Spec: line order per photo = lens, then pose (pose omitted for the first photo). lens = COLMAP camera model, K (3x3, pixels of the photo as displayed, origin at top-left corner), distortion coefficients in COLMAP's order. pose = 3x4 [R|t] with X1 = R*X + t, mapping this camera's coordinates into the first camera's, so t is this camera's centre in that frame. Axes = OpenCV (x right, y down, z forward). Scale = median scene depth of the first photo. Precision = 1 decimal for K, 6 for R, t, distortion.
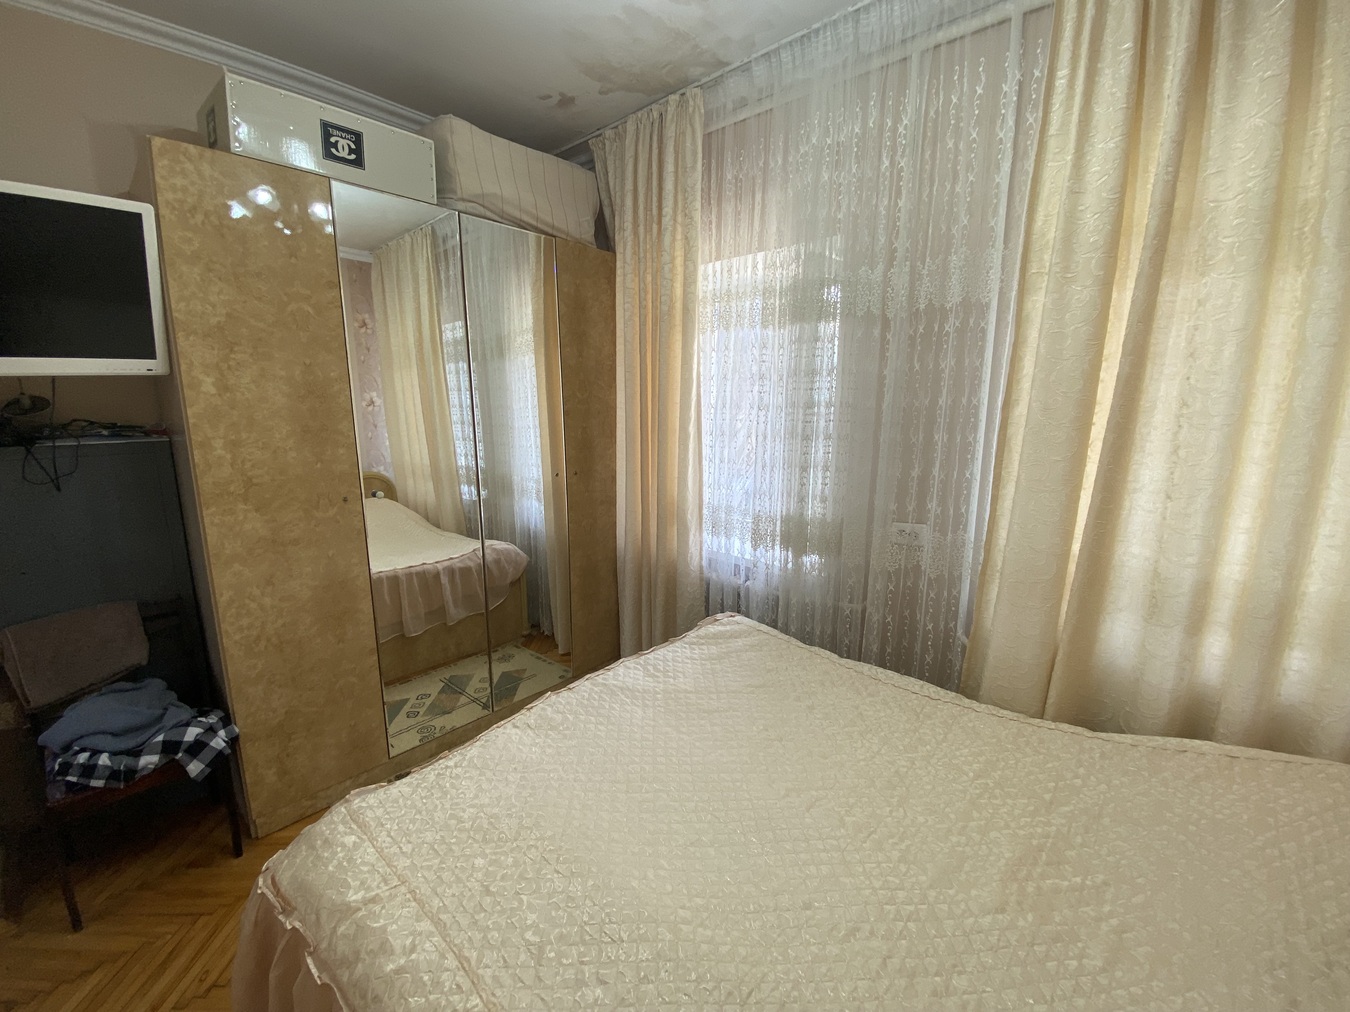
lens RADIAL K [[554.1, 0, 671.1], [0, 554.1, 508.0], [0, 0, 1]] dist [0.027815, -0.024343]
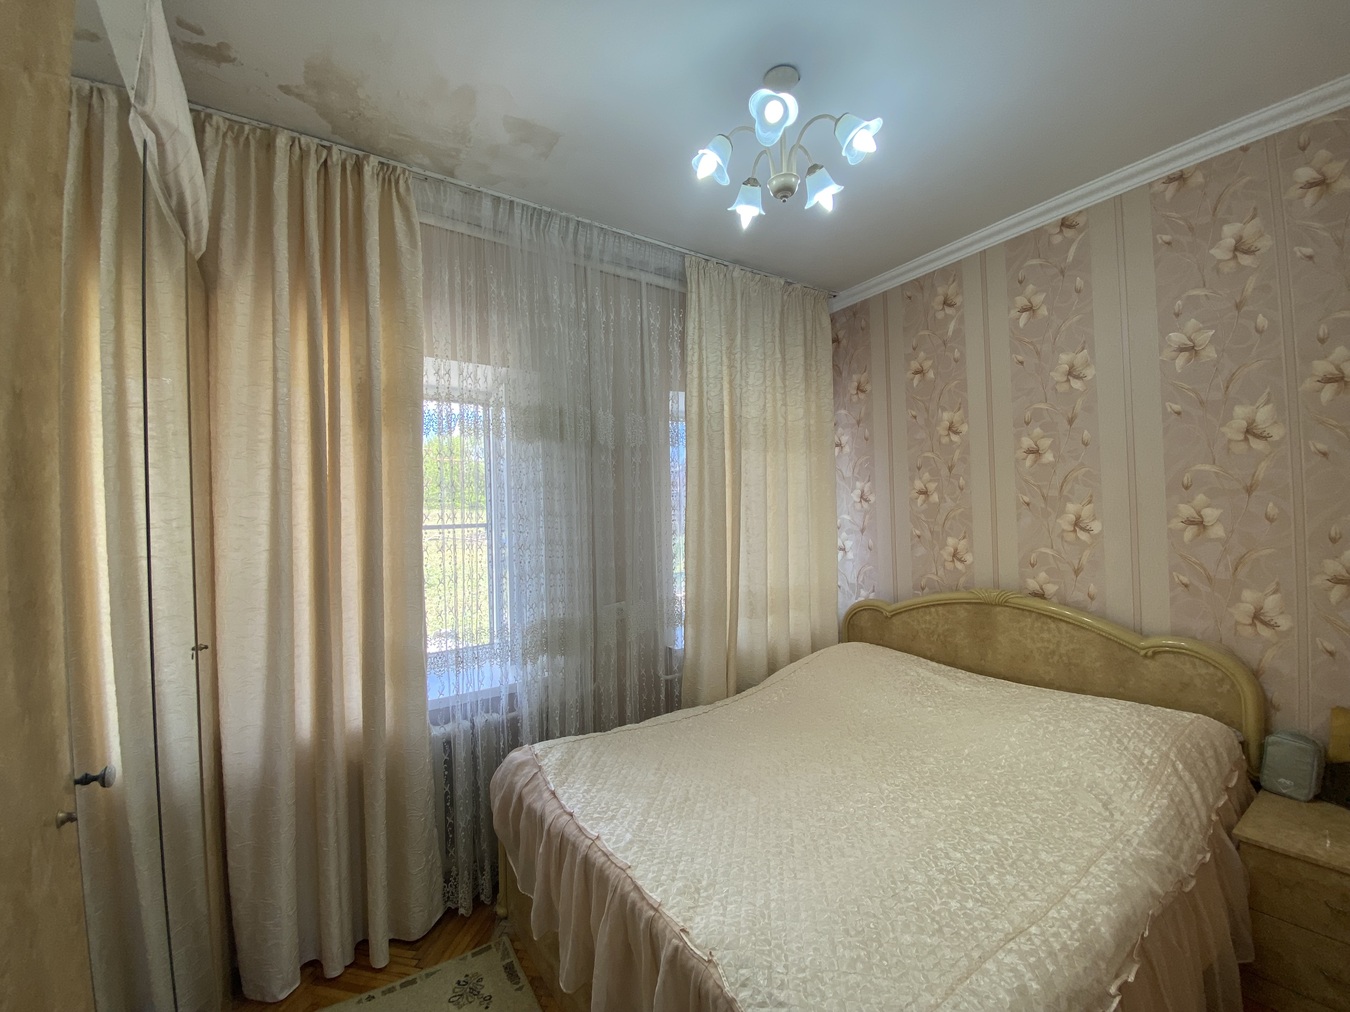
lens RADIAL K [[554.1, 0, 671.1], [0, 554.1, 508.0], [0, 0, 1]] dist [0.027815, -0.024343]
pose [[0.227745, -0.007643, 0.973691, -0.778914], [0.195867, 0.979889, -0.038121, -0.118415], [-0.953818, 0.199396, 0.224662, 0.542797]]
